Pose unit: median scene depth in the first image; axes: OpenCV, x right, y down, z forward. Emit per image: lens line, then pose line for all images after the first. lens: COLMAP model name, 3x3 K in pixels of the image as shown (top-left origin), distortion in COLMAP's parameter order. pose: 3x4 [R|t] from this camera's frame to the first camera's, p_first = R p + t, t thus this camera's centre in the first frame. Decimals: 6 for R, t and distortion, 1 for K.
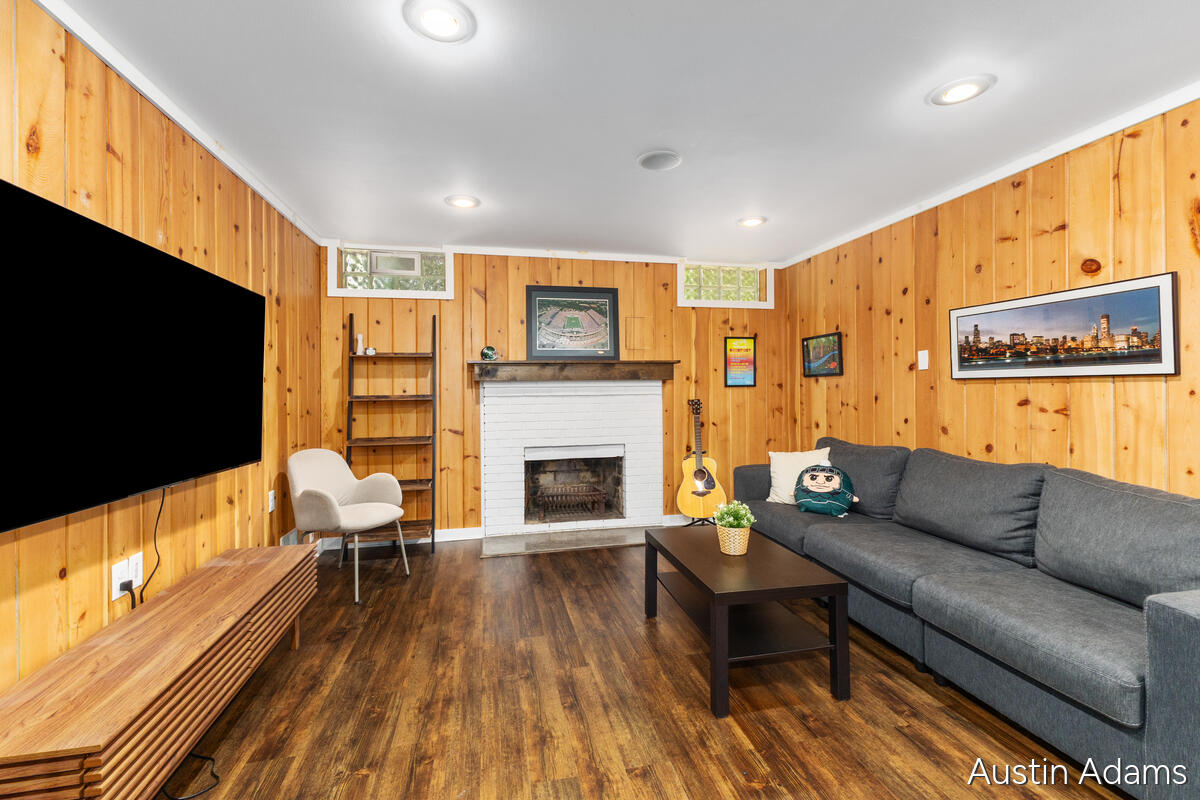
lens RADIAL K [[521.2, 0, 597.2], [0, 521.2, 389.1], [0, 0, 1]] dist [0.014671, -0.000323]
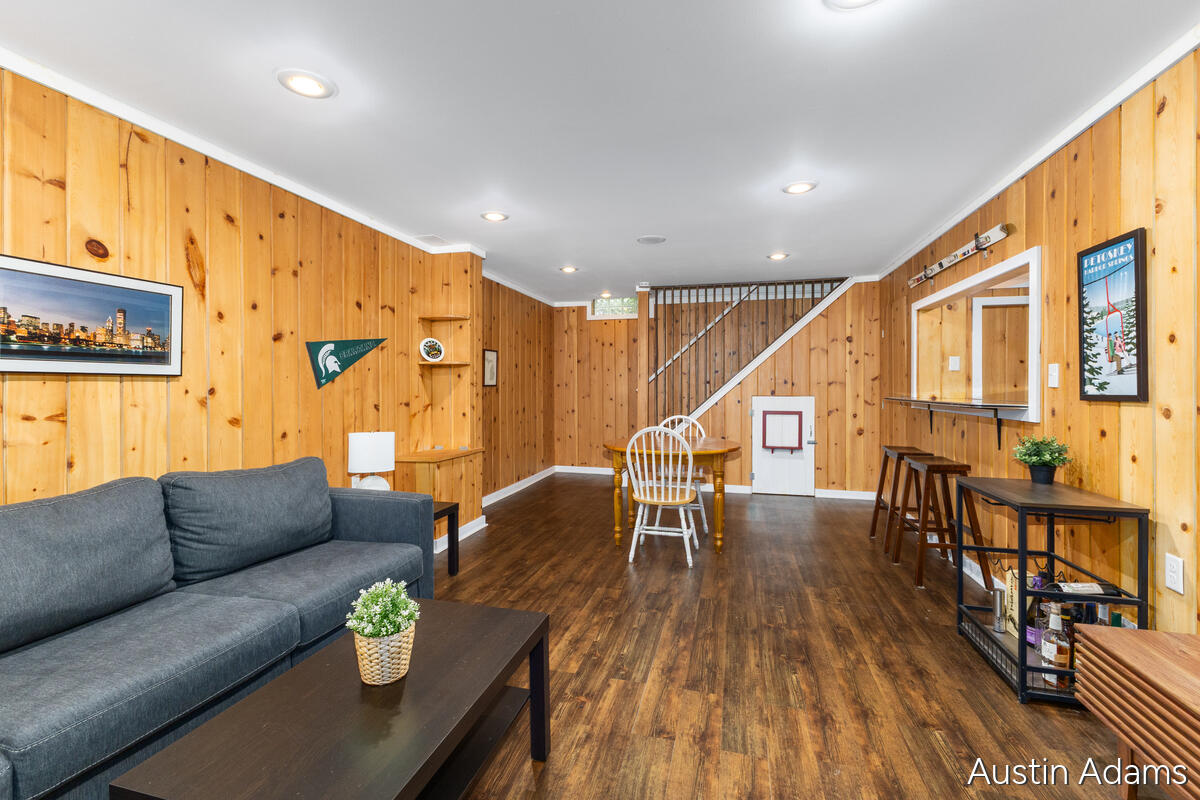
lens RADIAL K [[521.2, 0, 597.2], [0, 521.2, 389.1], [0, 0, 1]] dist [0.014671, -0.000323]
pose [[-0.892196, 0.002772, 0.451640, -0.208639], [0.005806, 0.999969, 0.005331, 0.000374], [-0.451611, 0.007379, -0.892184, 1.453376]]
